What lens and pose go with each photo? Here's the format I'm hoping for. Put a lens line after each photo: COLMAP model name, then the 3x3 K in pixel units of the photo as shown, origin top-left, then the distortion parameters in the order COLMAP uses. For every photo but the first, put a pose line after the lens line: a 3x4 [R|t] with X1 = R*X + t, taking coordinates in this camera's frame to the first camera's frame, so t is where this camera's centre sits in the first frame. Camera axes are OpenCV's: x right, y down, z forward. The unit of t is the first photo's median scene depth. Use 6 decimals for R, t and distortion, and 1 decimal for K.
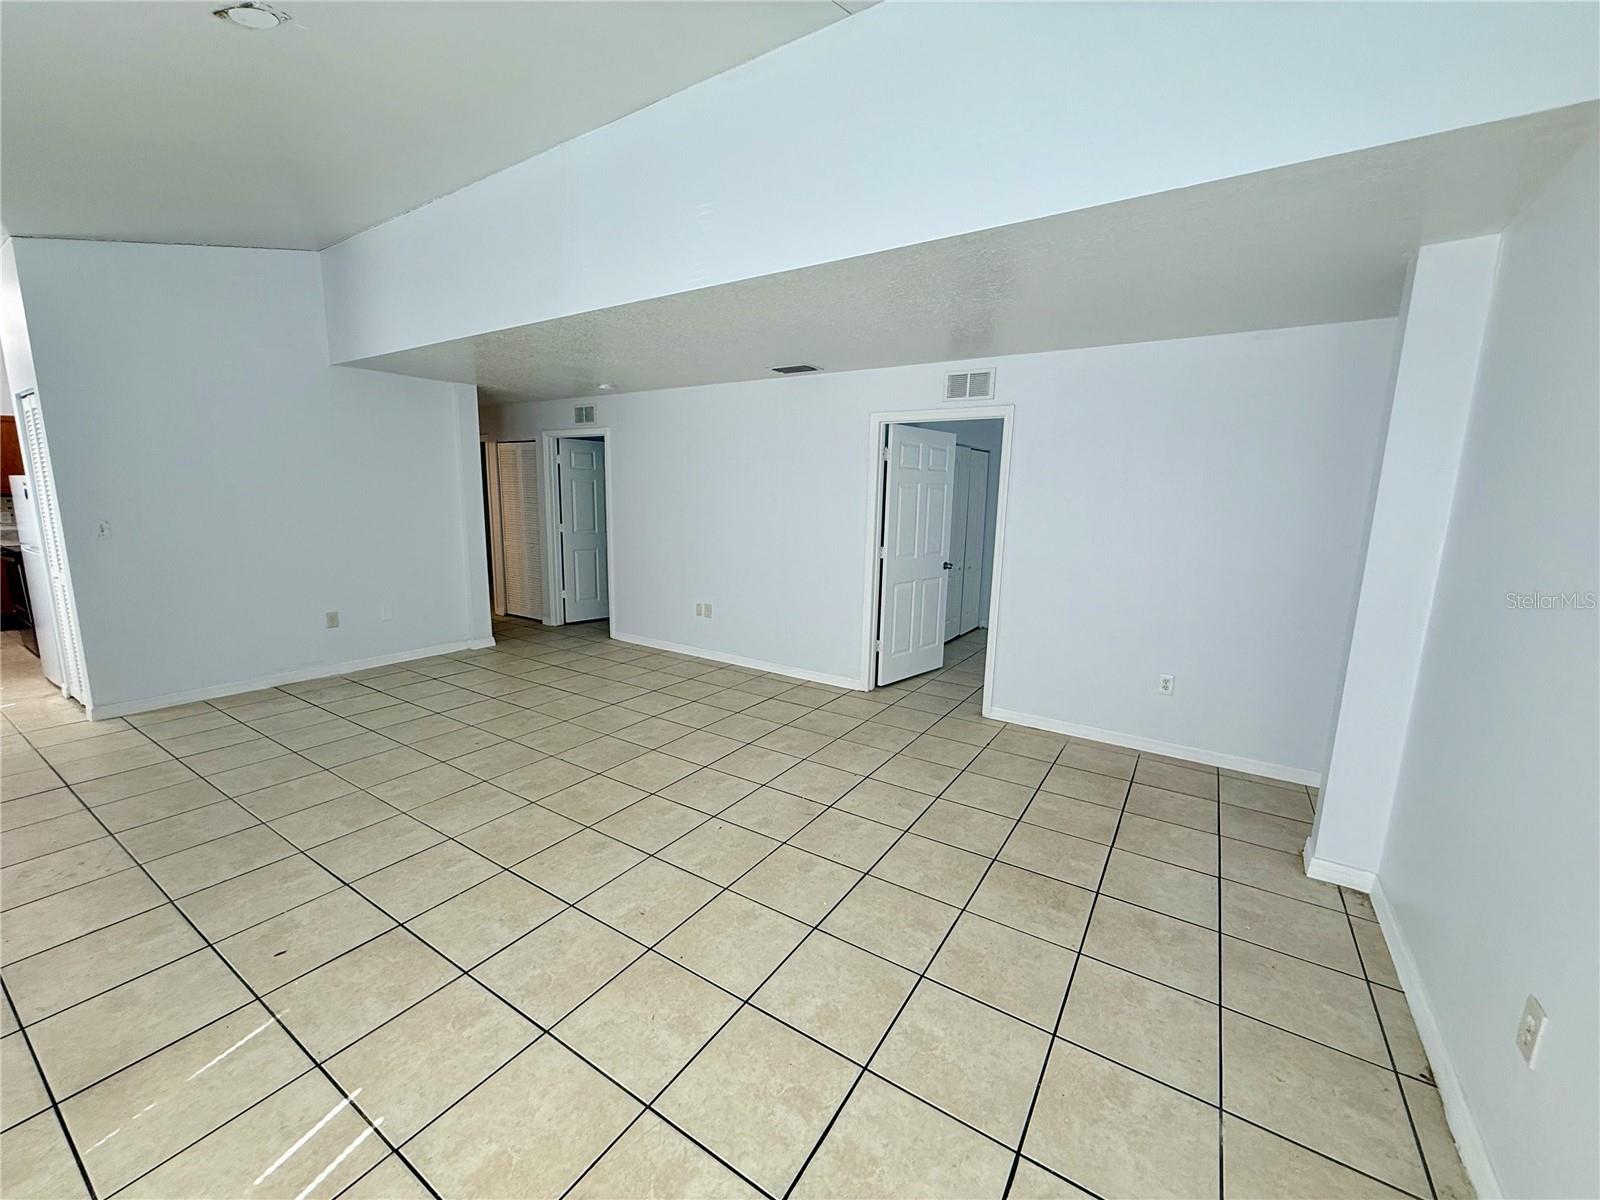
lens RADIAL K [[639.2, 0, 797.2], [0, 639.2, 600.8], [0, 0, 1]] dist [0.000524, 0.000116]
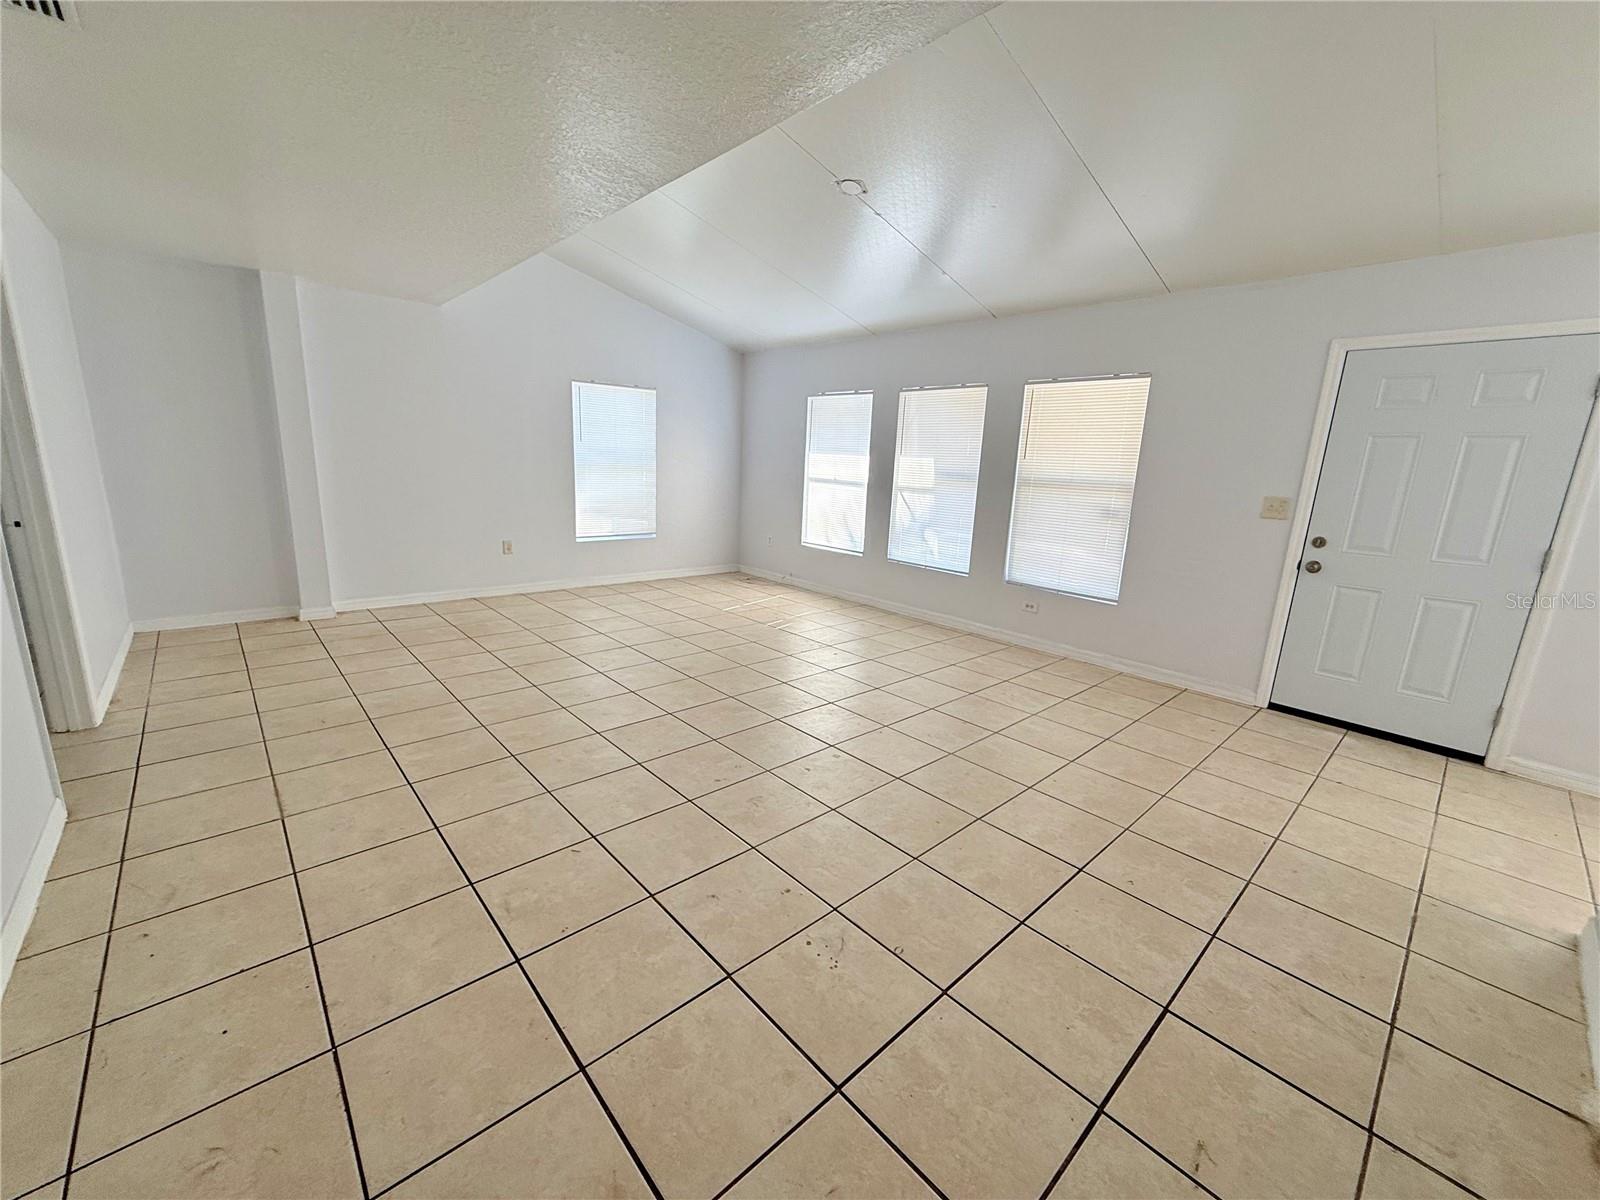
lens RADIAL K [[639.2, 0, 797.2], [0, 639.2, 600.8], [0, 0, 1]] dist [0.000524, 0.000116]
pose [[-0.965560, -0.116822, 0.232479, -0.652924], [-0.020838, 0.925382, 0.378463, -0.244141], [-0.259344, 0.360585, -0.895946, 1.631370]]
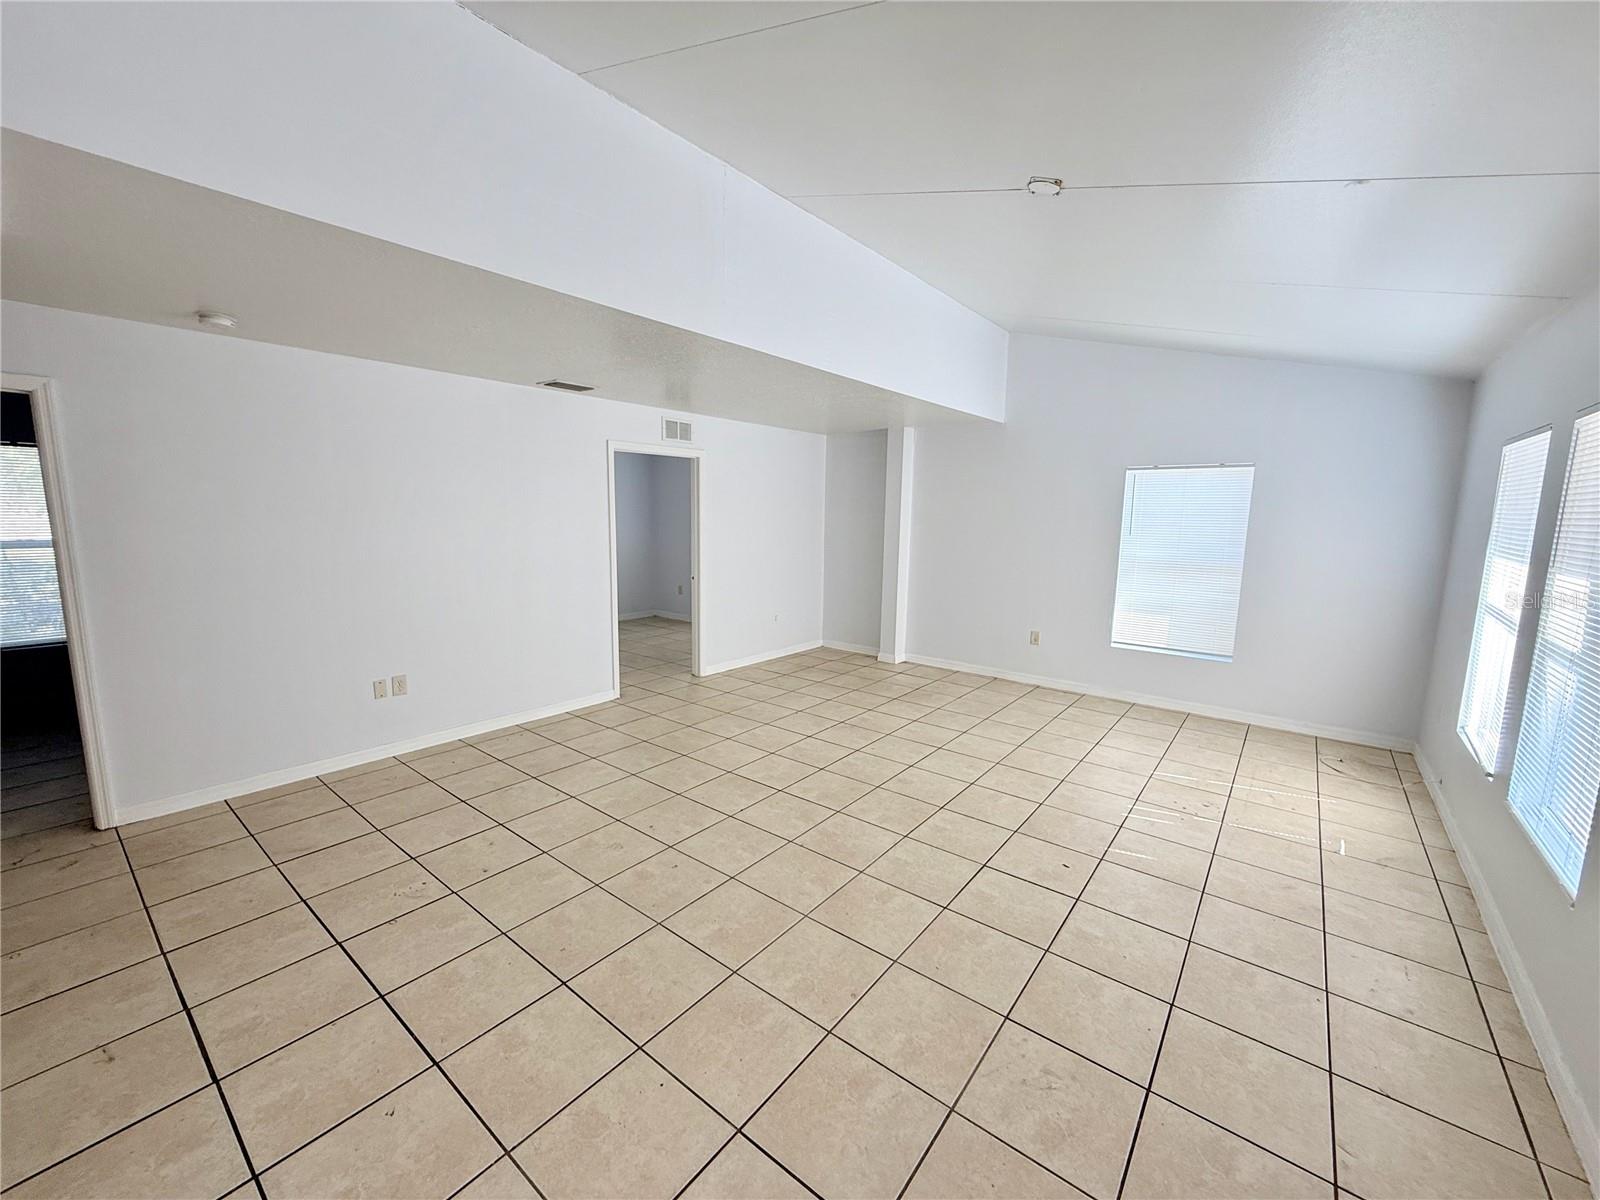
lens RADIAL K [[639.2, 0, 797.2], [0, 639.2, 600.8], [0, 0, 1]] dist [0.000524, 0.000116]
pose [[0.094775, -0.160730, 0.982438, -1.195416], [0.153011, 0.977505, 0.145162, -0.170003], [-0.983669, 0.136566, 0.117237, 0.745479]]
